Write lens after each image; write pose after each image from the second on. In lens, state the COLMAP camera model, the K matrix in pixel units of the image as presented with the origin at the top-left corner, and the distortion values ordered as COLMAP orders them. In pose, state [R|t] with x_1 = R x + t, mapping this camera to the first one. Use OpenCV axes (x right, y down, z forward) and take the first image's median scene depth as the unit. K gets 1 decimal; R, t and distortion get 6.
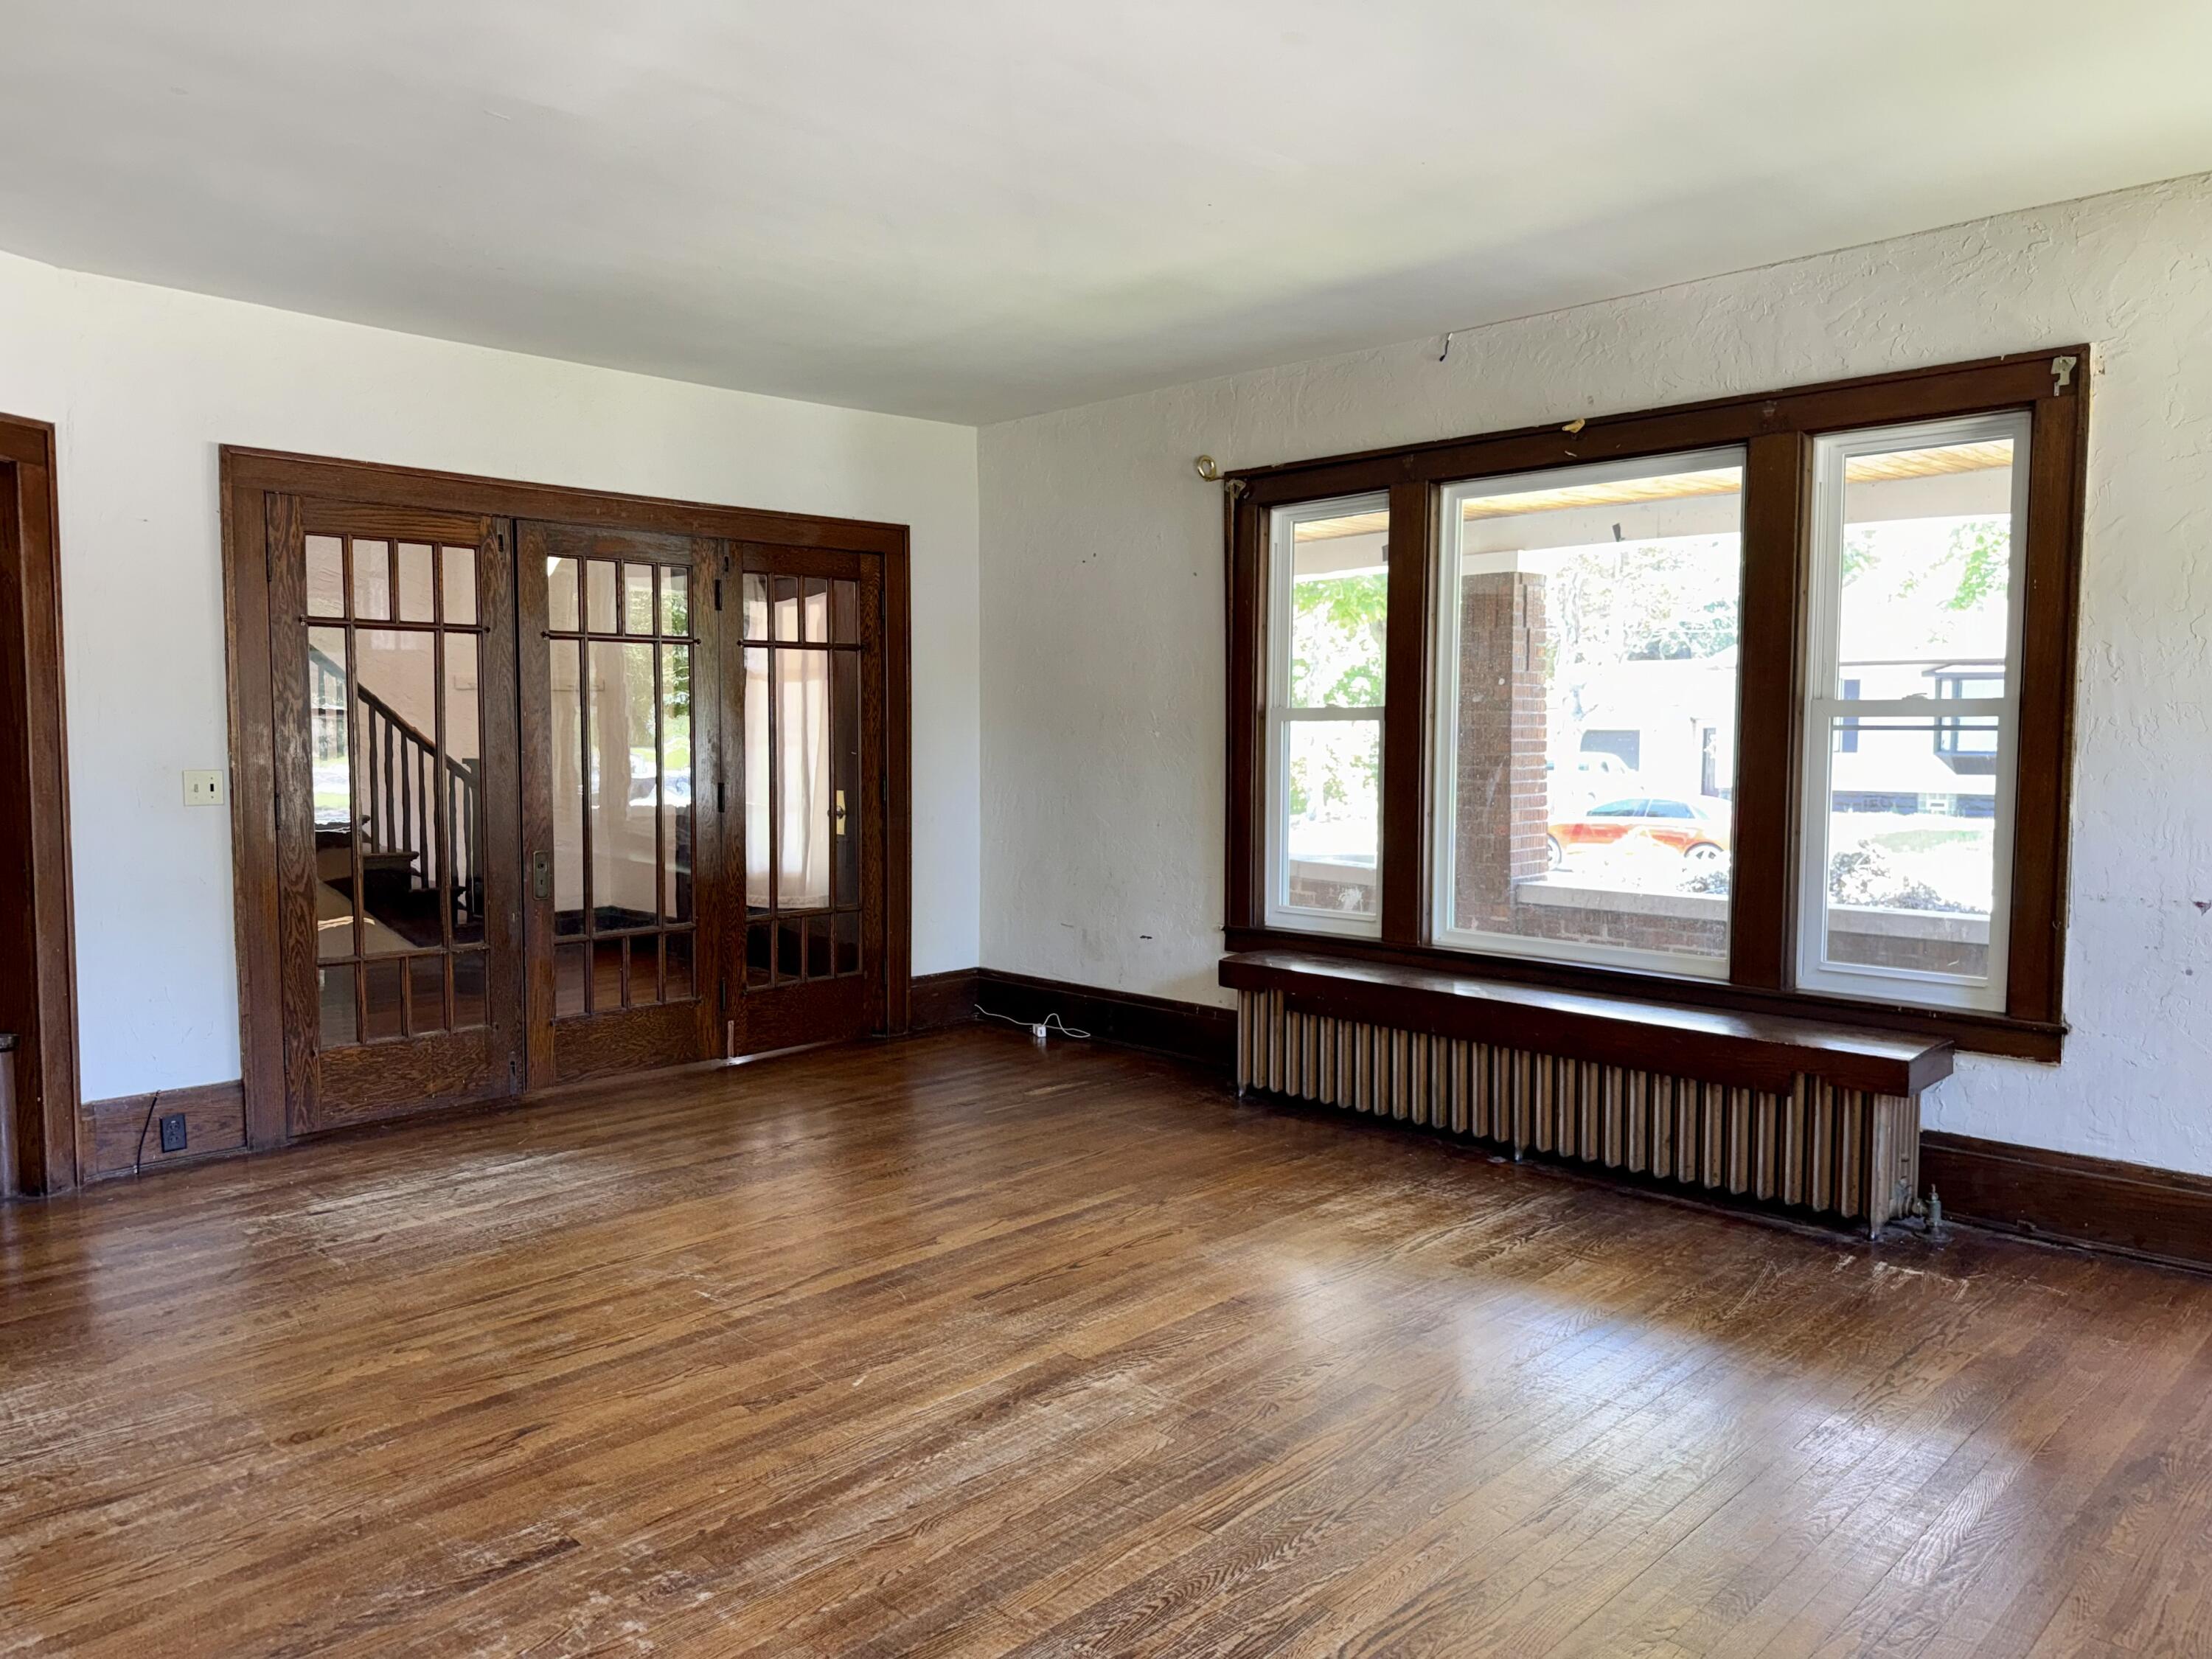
lens RADIAL K [[1541.9, 0, 1106.0], [0, 1541.9, 829.5], [0, 0, 1]] dist [-0.002591, -0.001222]
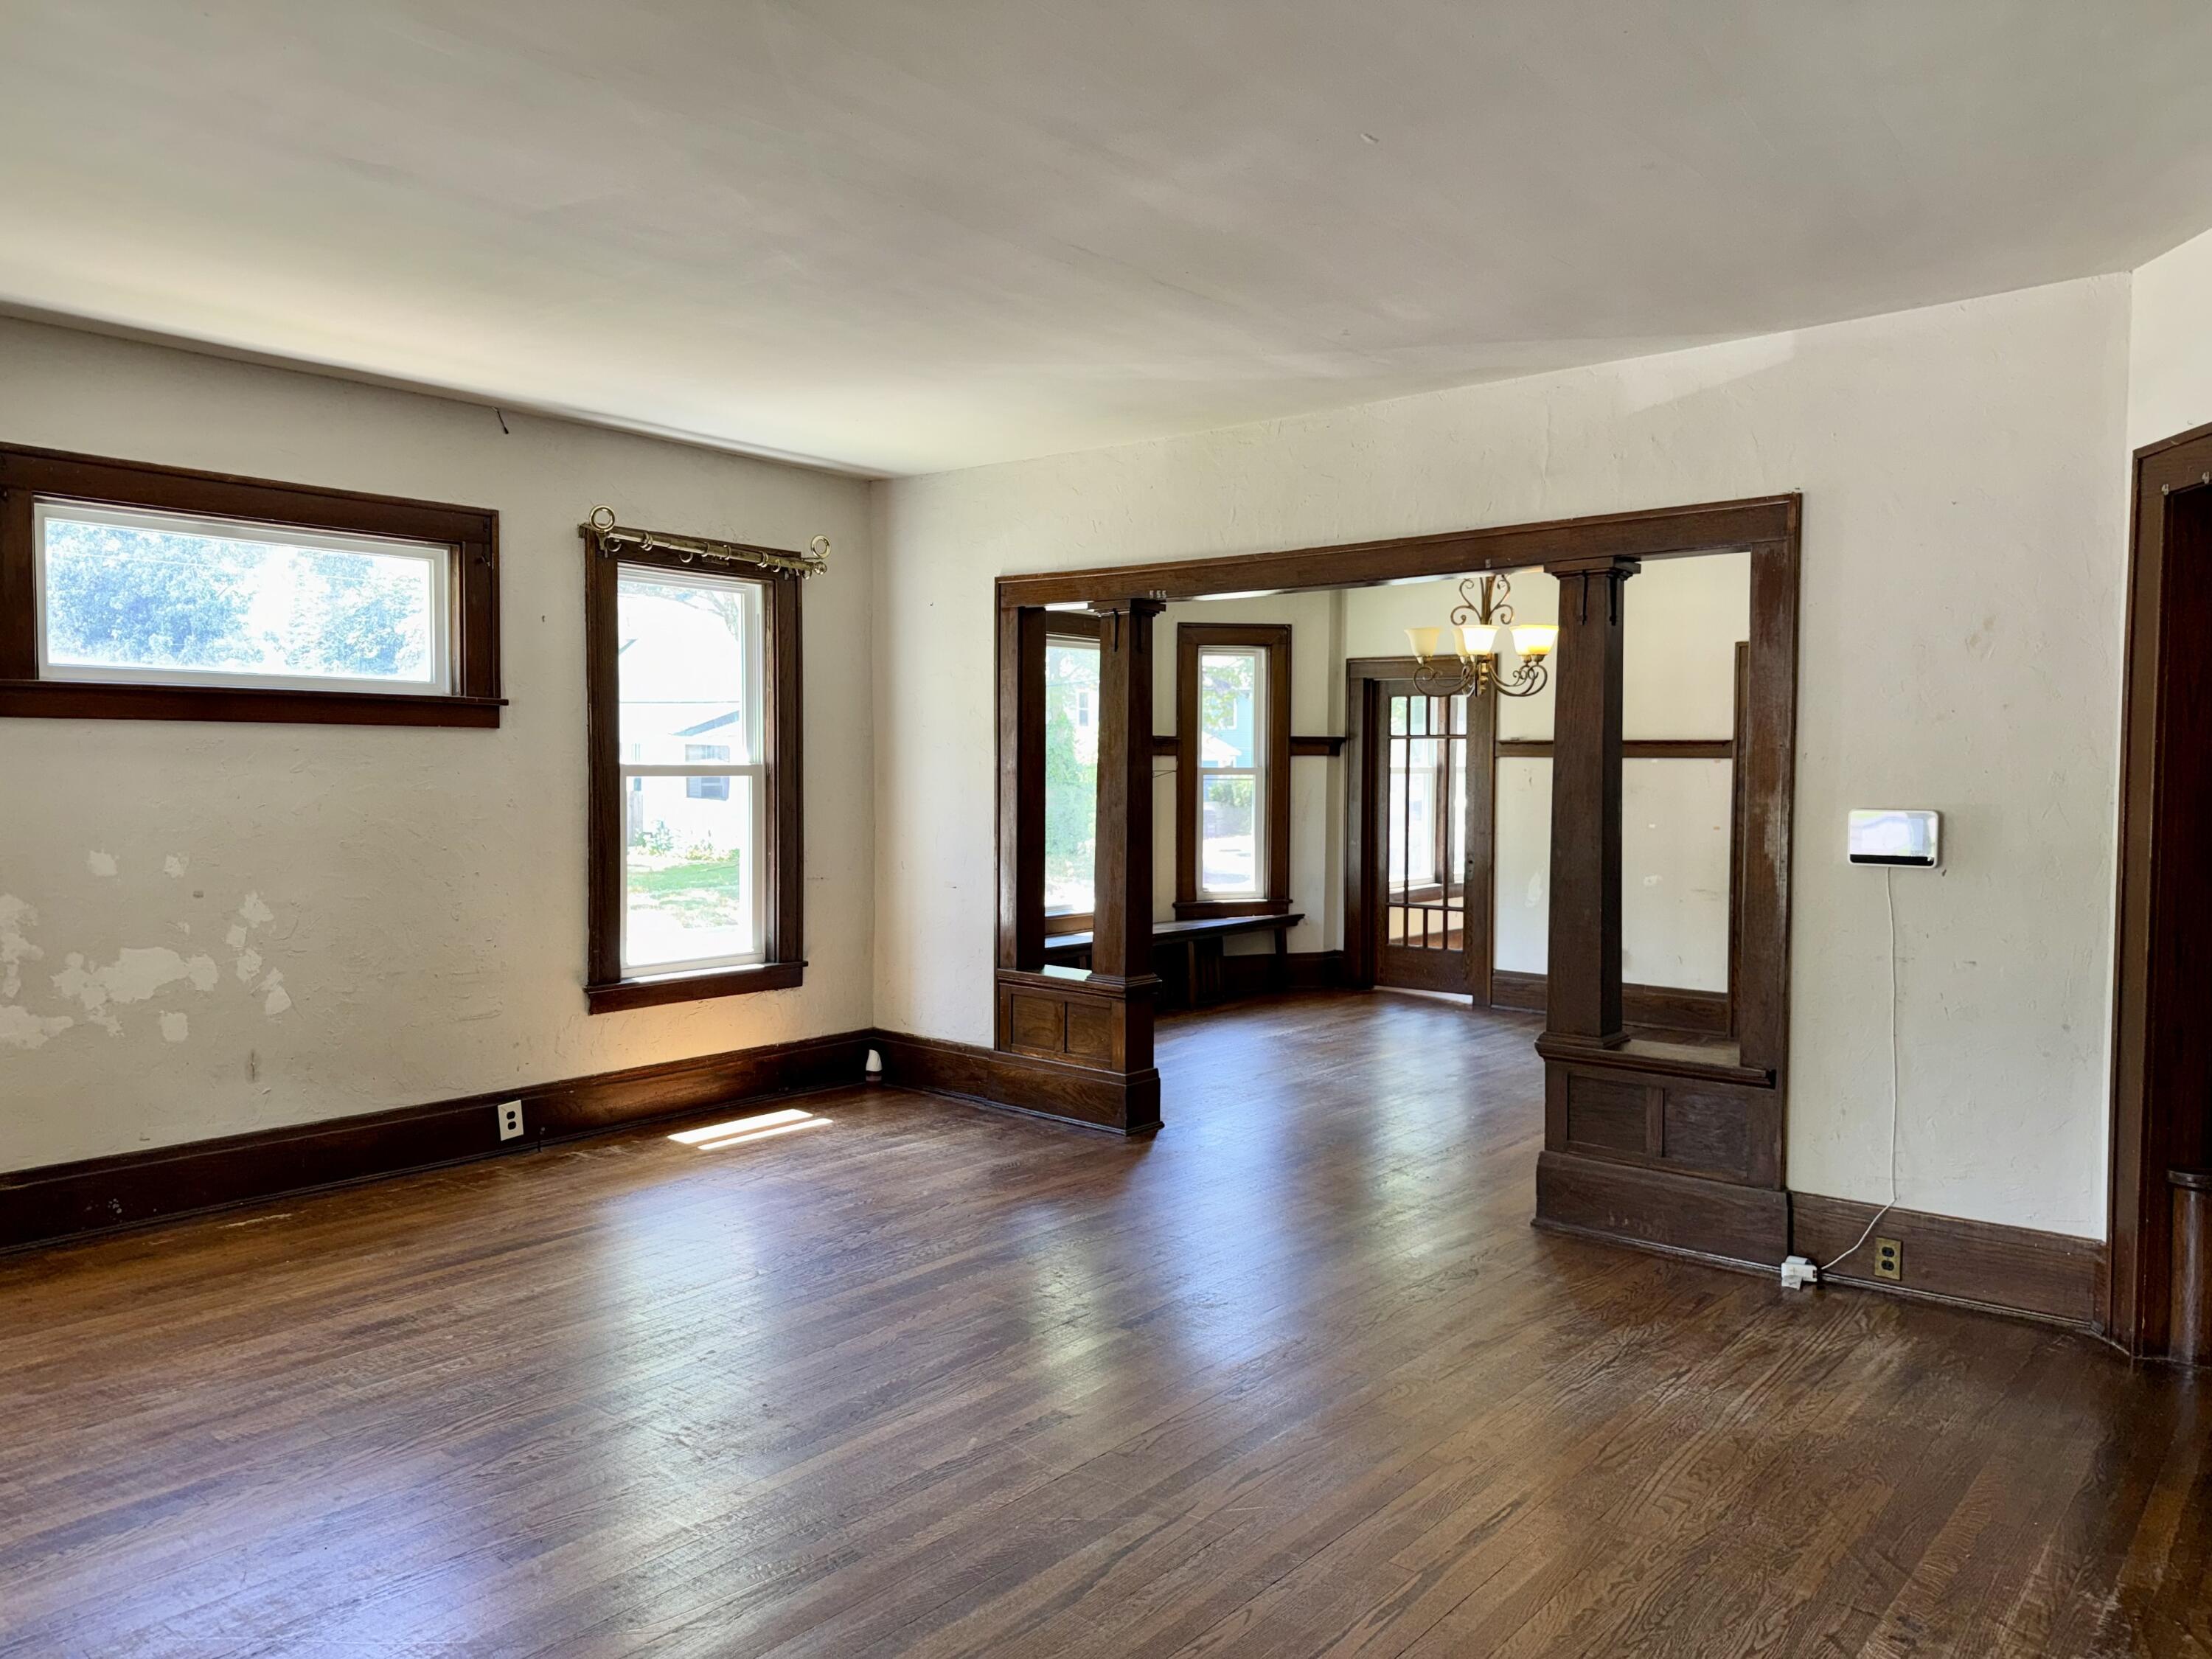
lens RADIAL K [[1530.9, 0, 1069.7], [0, 1530.9, 831.5], [0, 0, 1]] dist [0.000818, 0.000702]
pose [[-0.997964, -0.002796, -0.063724, -0.147466], [-0.009890, 0.993739, 0.111284, -0.142514], [0.063014, 0.111688, -0.991743, 1.809329]]
